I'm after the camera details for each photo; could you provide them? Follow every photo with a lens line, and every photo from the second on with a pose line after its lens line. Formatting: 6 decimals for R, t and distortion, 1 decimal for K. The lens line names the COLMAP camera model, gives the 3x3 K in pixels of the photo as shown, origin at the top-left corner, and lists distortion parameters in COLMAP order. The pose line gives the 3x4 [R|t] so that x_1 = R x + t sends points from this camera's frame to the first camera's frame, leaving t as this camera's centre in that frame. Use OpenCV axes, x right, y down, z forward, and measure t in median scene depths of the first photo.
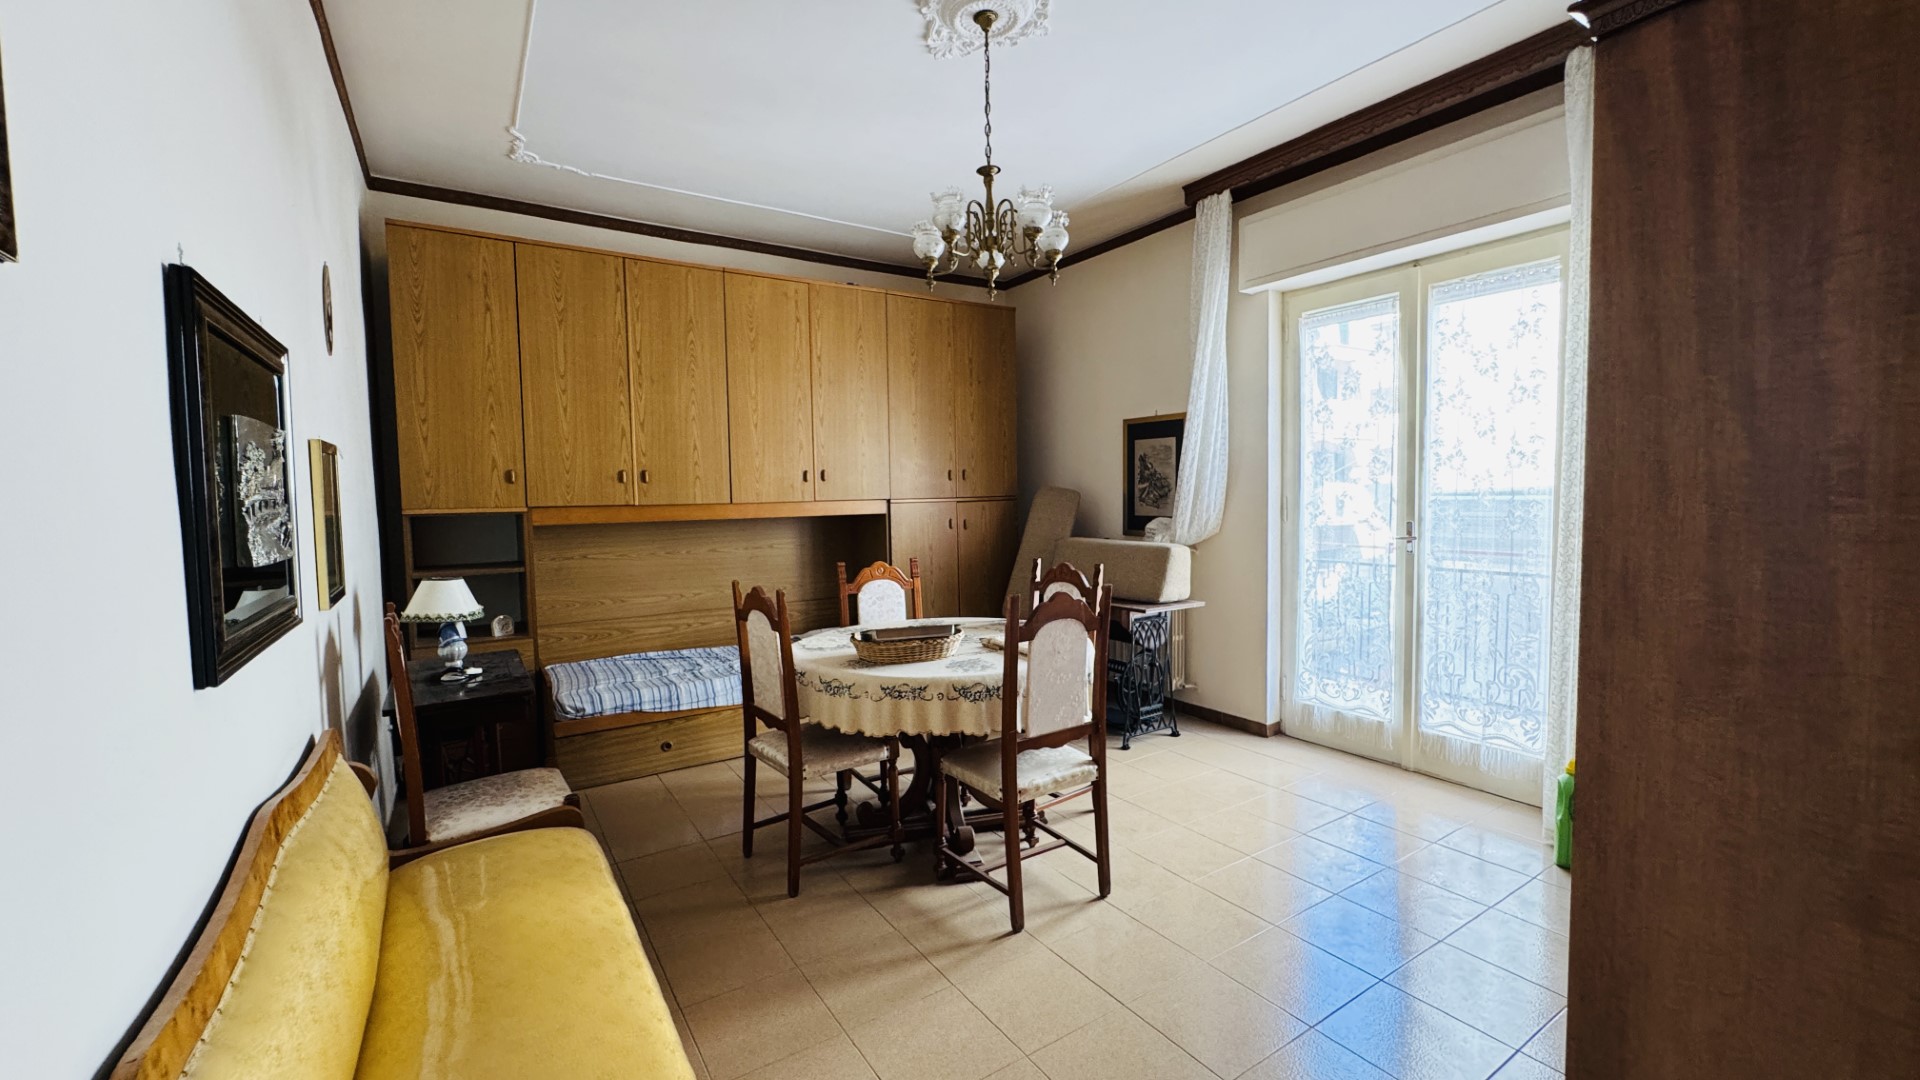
lens RADIAL K [[776.3, 0, 963.5], [0, 776.3, 538.3], [0, 0, 1]] dist [-0.001492, 0.000431]
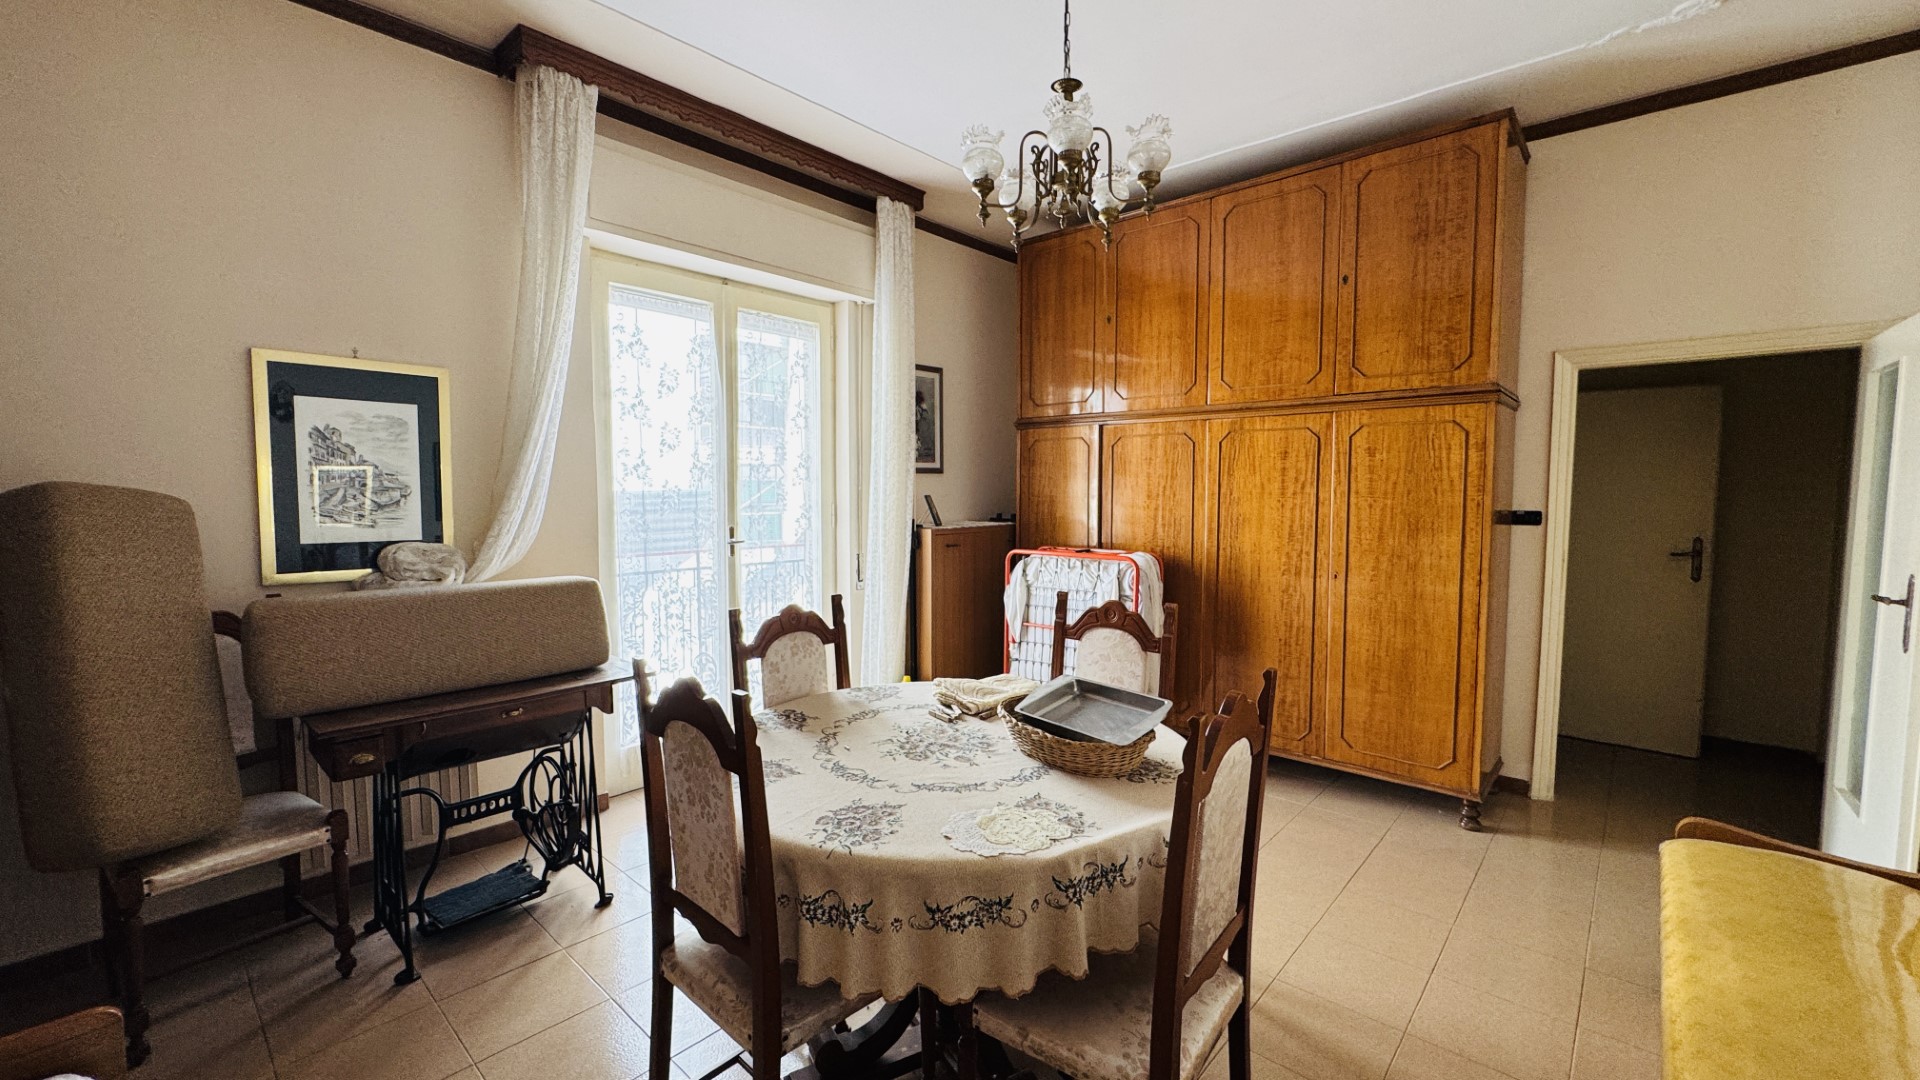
lens RADIAL K [[776.3, 0, 961.3], [0, 776.3, 538.8], [0, 0, 1]] dist [-0.001492, 0.000431]
pose [[-0.248229, -0.055446, 0.967113, -0.476886], [0.052062, 0.996154, 0.070473, -0.057573], [-0.967301, 0.067844, -0.244388, 0.875777]]
